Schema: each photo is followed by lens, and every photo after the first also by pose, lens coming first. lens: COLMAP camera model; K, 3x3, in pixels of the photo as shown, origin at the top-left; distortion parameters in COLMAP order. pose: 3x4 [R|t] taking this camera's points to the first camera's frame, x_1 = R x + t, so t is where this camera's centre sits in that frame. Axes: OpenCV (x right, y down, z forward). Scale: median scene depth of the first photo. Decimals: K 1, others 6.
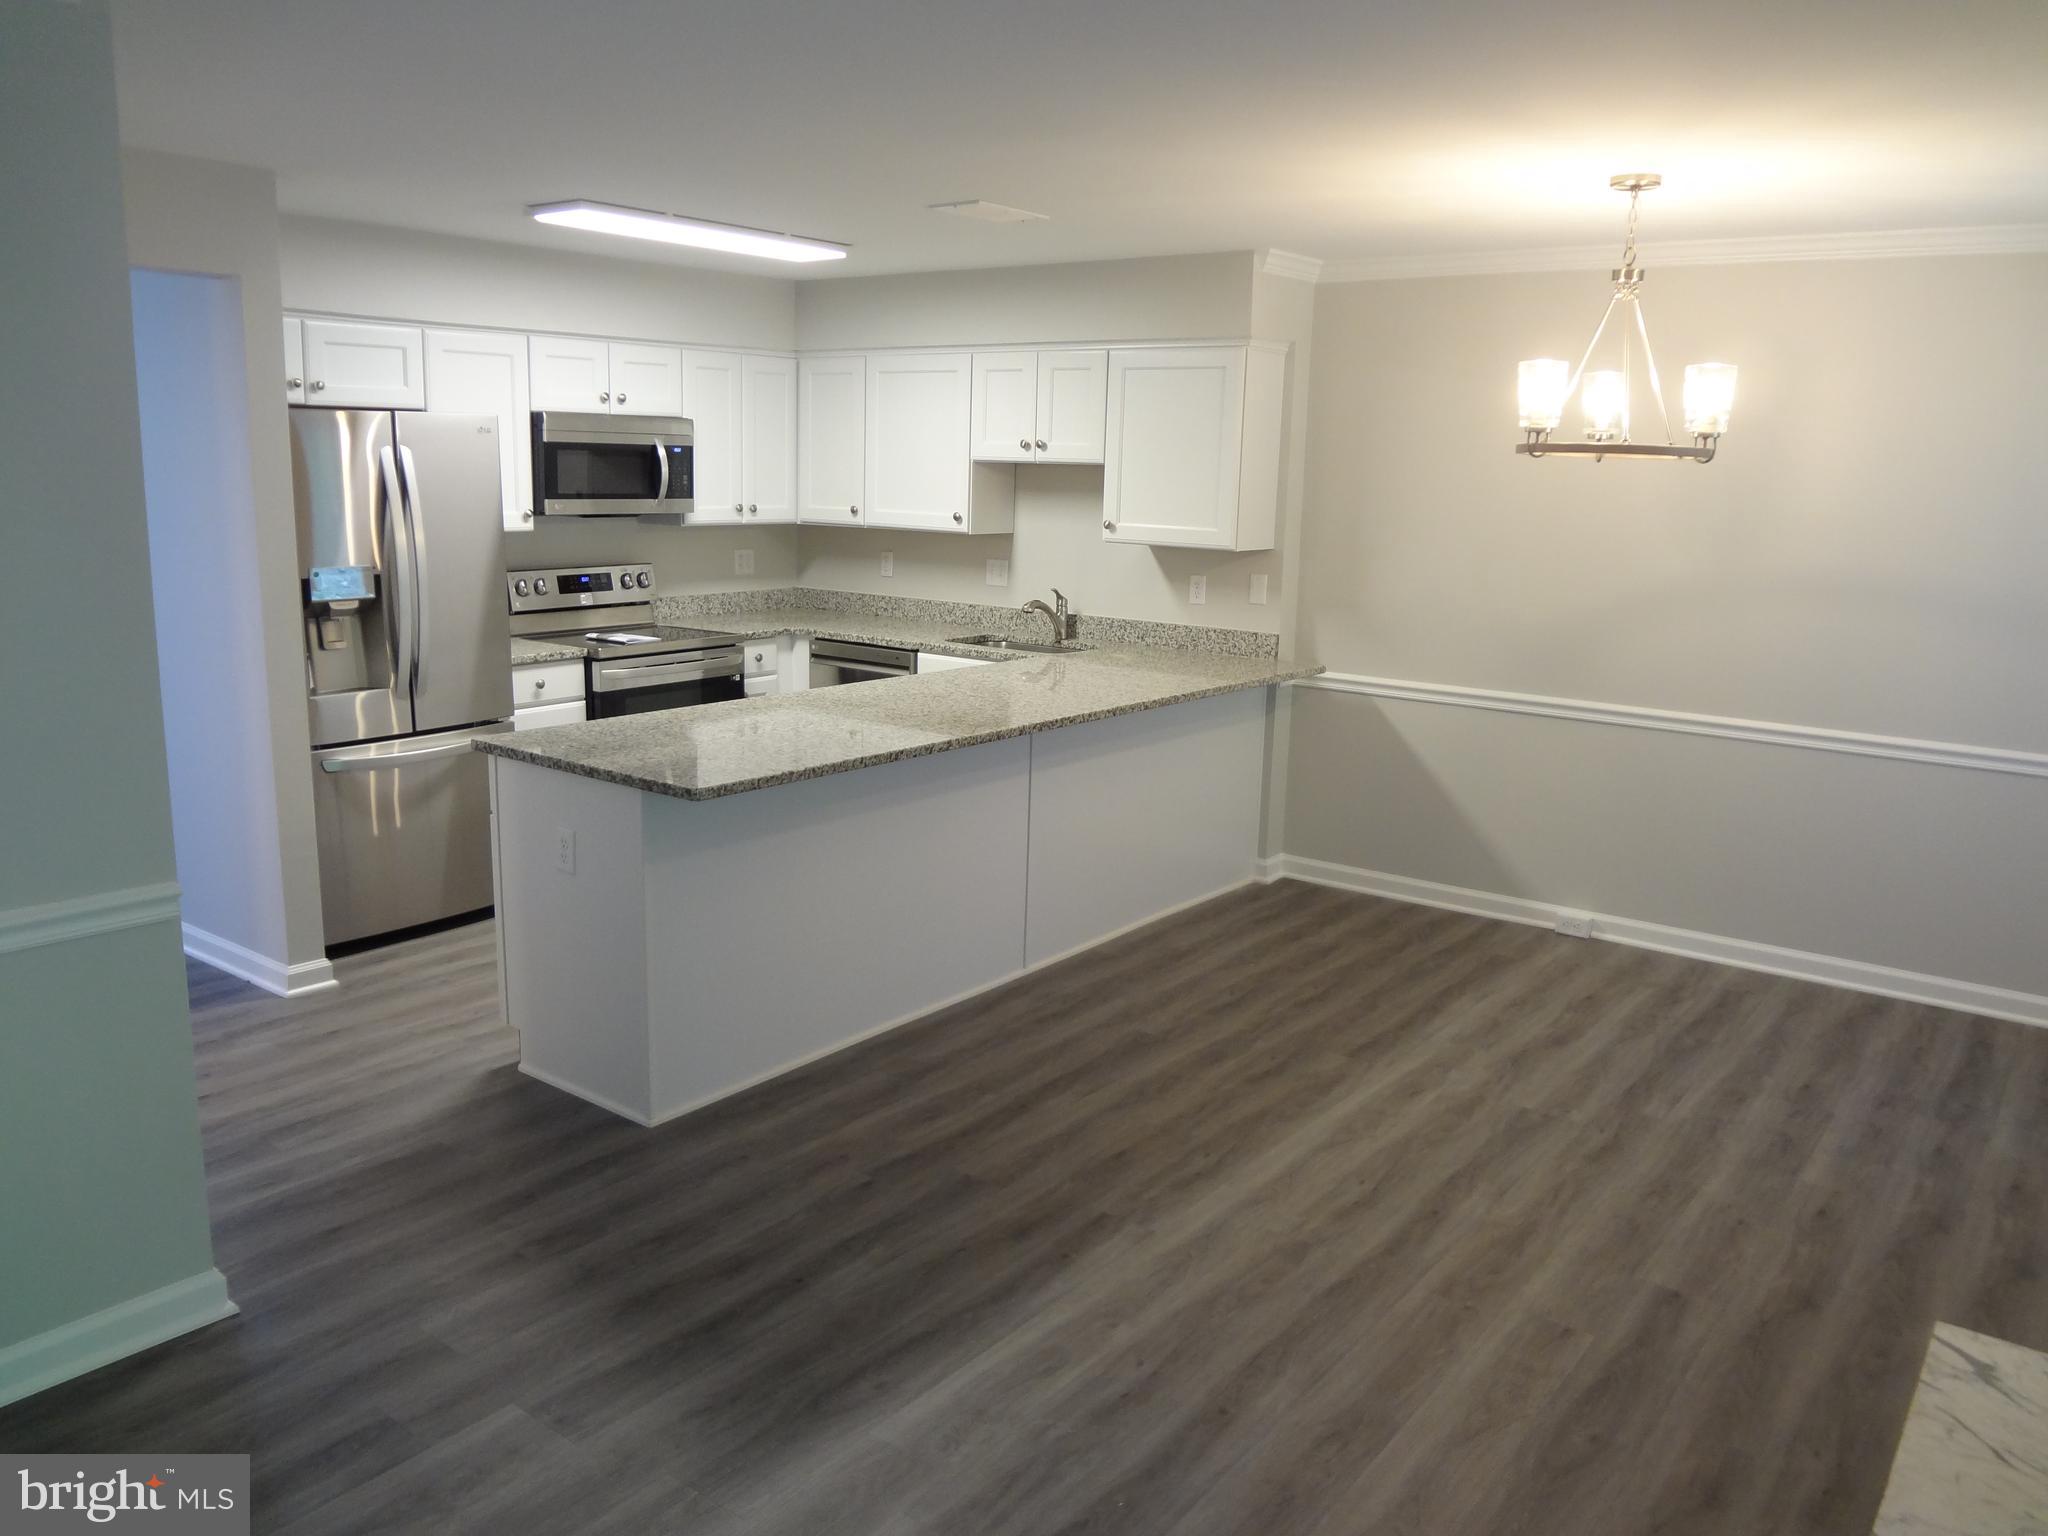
lens RADIAL K [[1519.1, 0, 1043.1], [0, 1519.1, 763.7], [0, 0, 1]] dist [-0.048068, 0.009794]
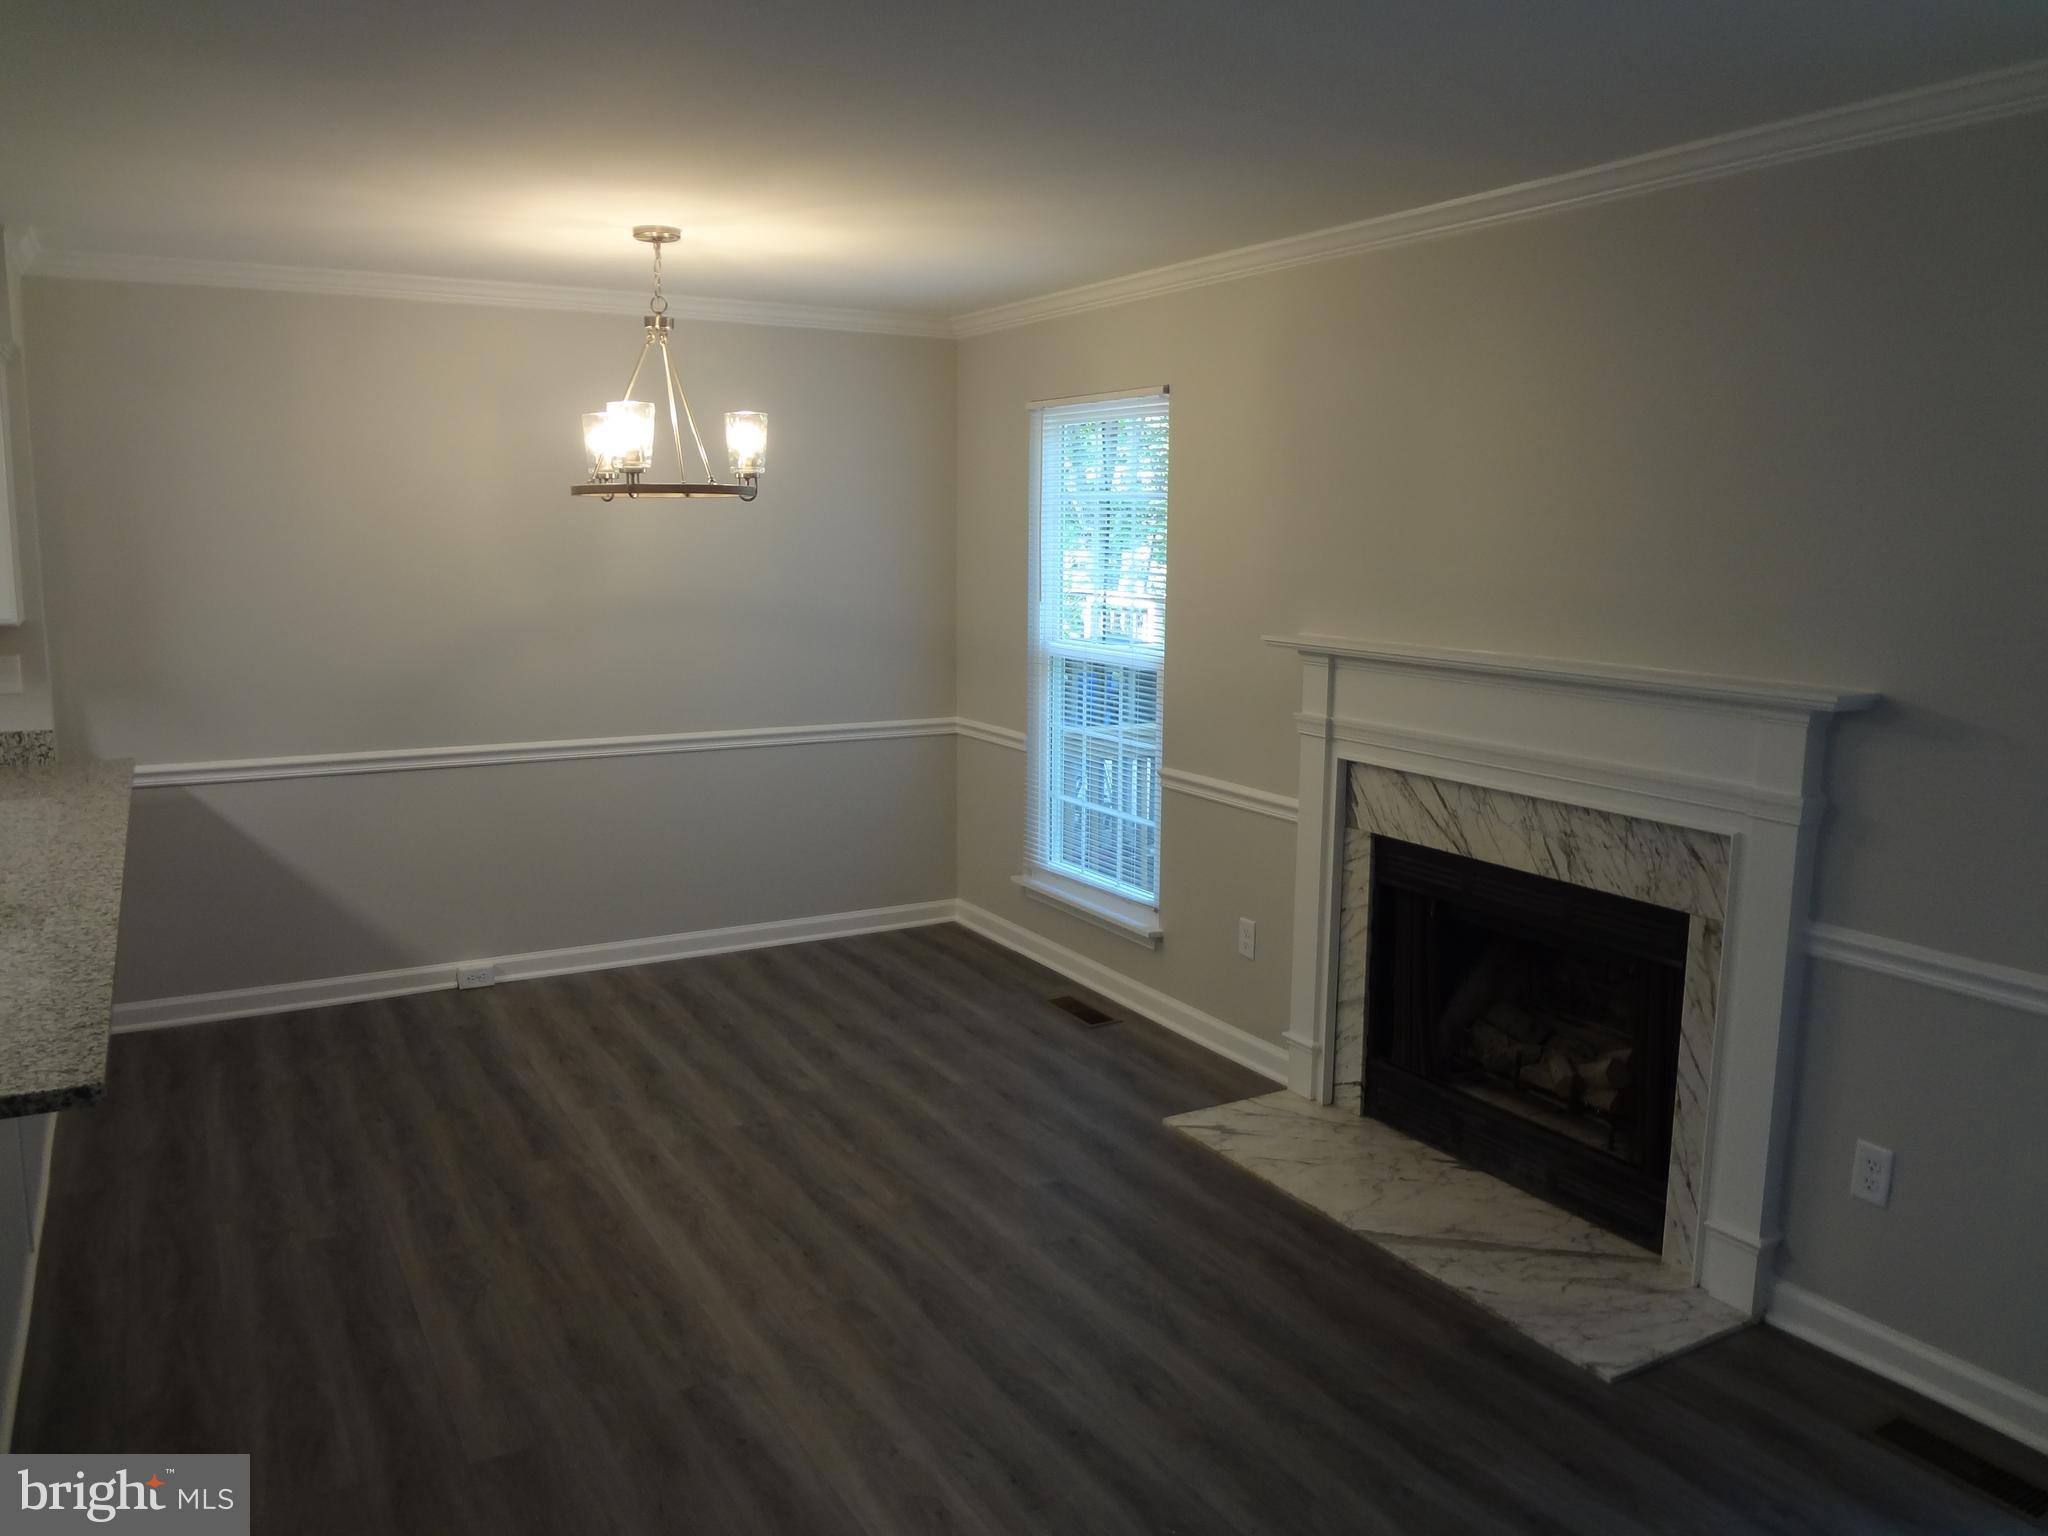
lens RADIAL K [[1519.1, 0, 1019.1], [0, 1519.1, 761.9], [0, 0, 1]] dist [-0.048068, 0.009794]
pose [[0.399742, -0.162284, 0.902147, -0.483239], [0.179531, 0.979002, 0.096559, -0.078989], [-0.898874, 0.123365, 0.420483, 0.354294]]
